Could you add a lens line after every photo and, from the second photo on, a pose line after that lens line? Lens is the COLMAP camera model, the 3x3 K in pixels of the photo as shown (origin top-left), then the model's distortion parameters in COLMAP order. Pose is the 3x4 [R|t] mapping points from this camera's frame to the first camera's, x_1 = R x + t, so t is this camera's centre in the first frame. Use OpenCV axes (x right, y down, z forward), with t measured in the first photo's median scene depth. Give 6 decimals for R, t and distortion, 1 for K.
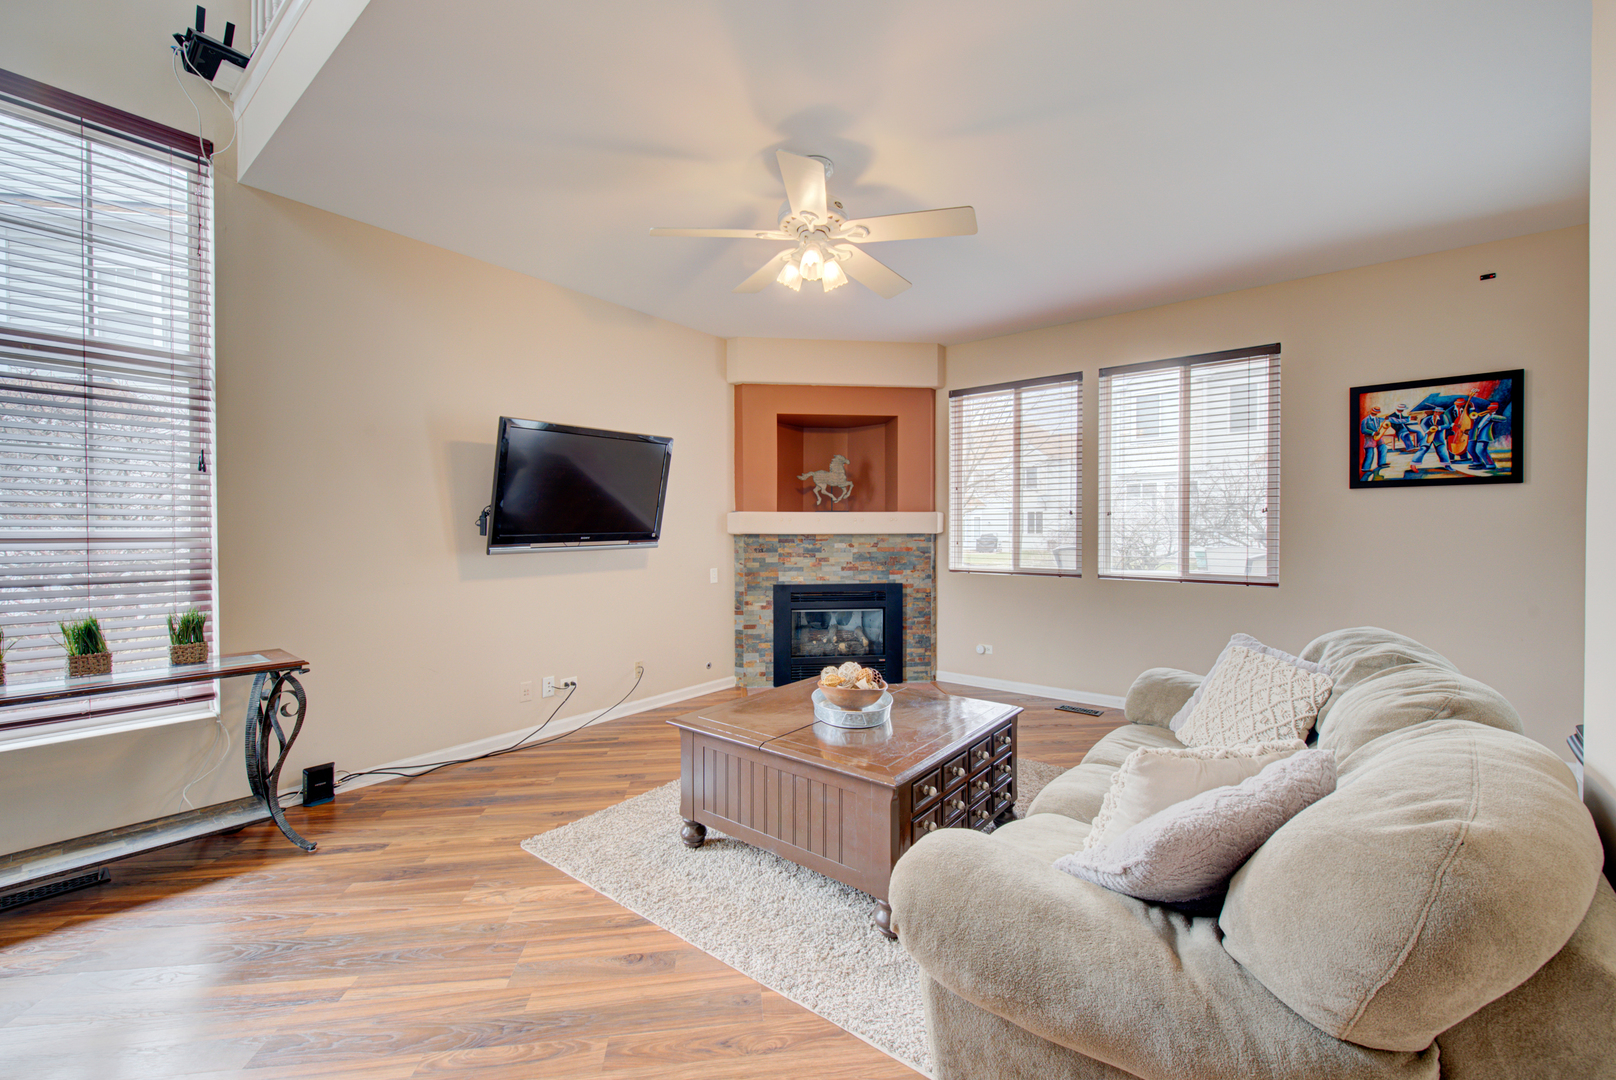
lens RADIAL K [[655.5, 0, 794.1], [0, 655.5, 541.5], [0, 0, 1]] dist [-0.000417, -0.002342]
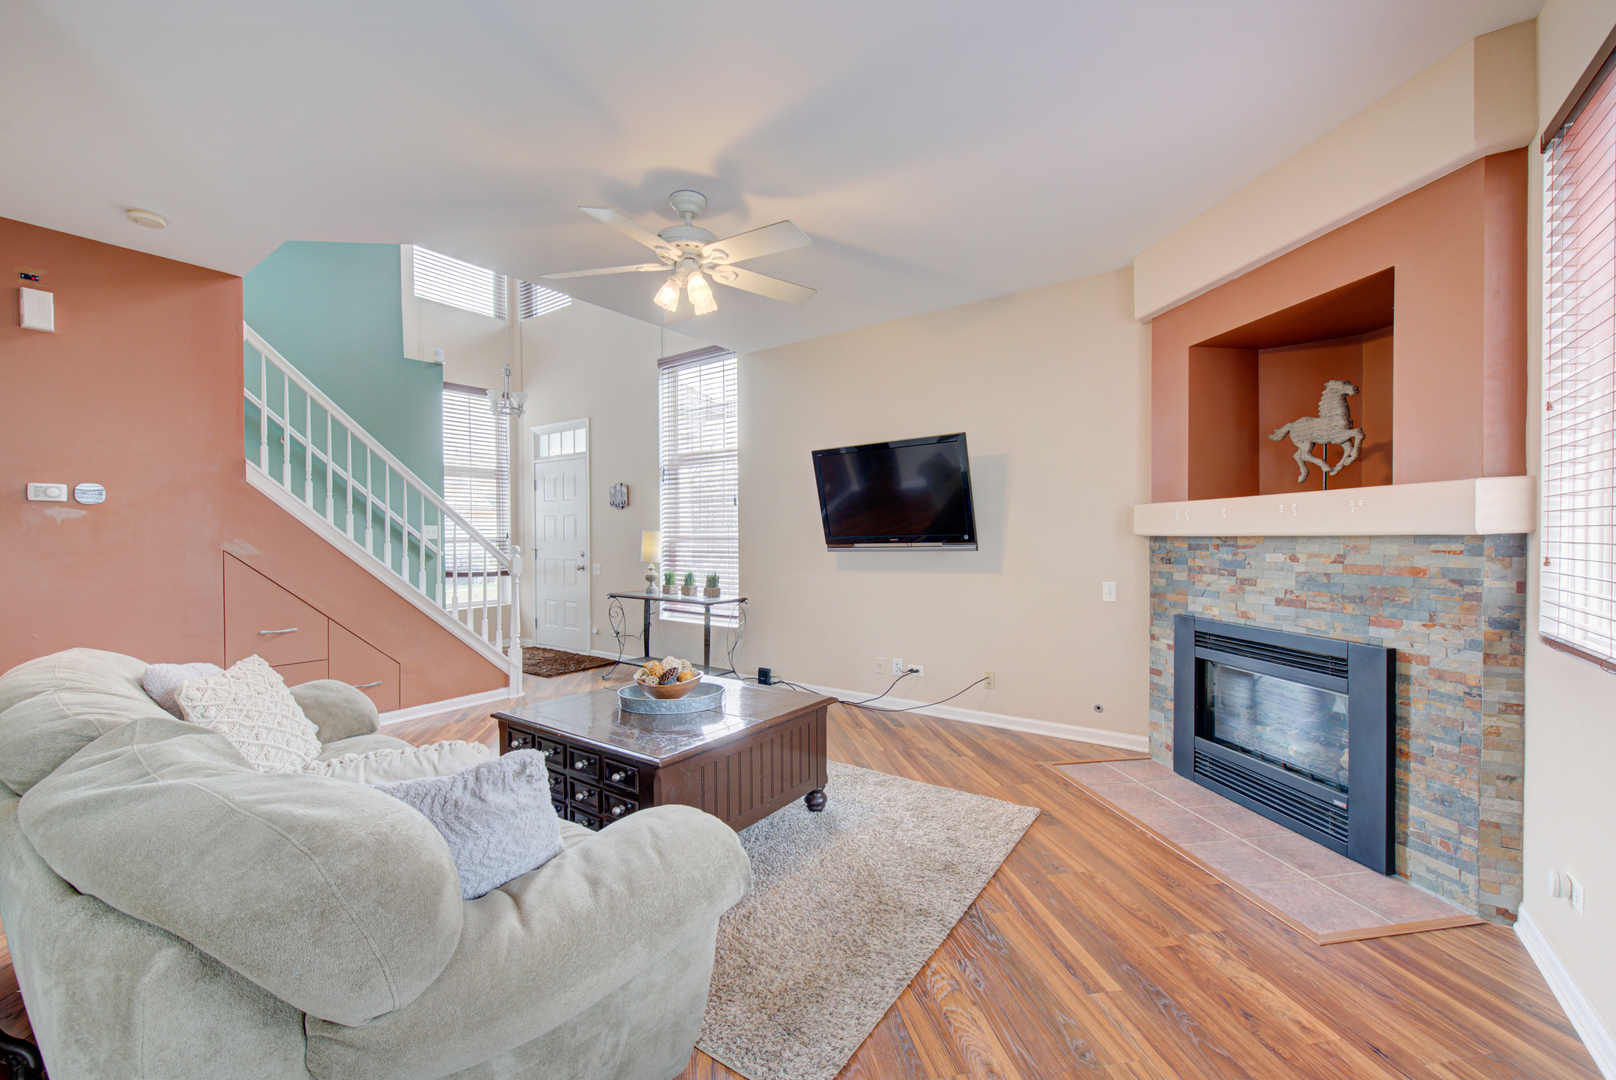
lens RADIAL K [[642.7, 0, 801.5], [0, 642.7, 544.0], [0, 0, 1]] dist [-0.000987, -0.000295]
pose [[0.037994, 0.010734, -0.999220, 0.584616], [-0.012826, 0.999865, 0.010253, -0.005410], [0.999196, 0.012426, 0.038126, 0.600982]]
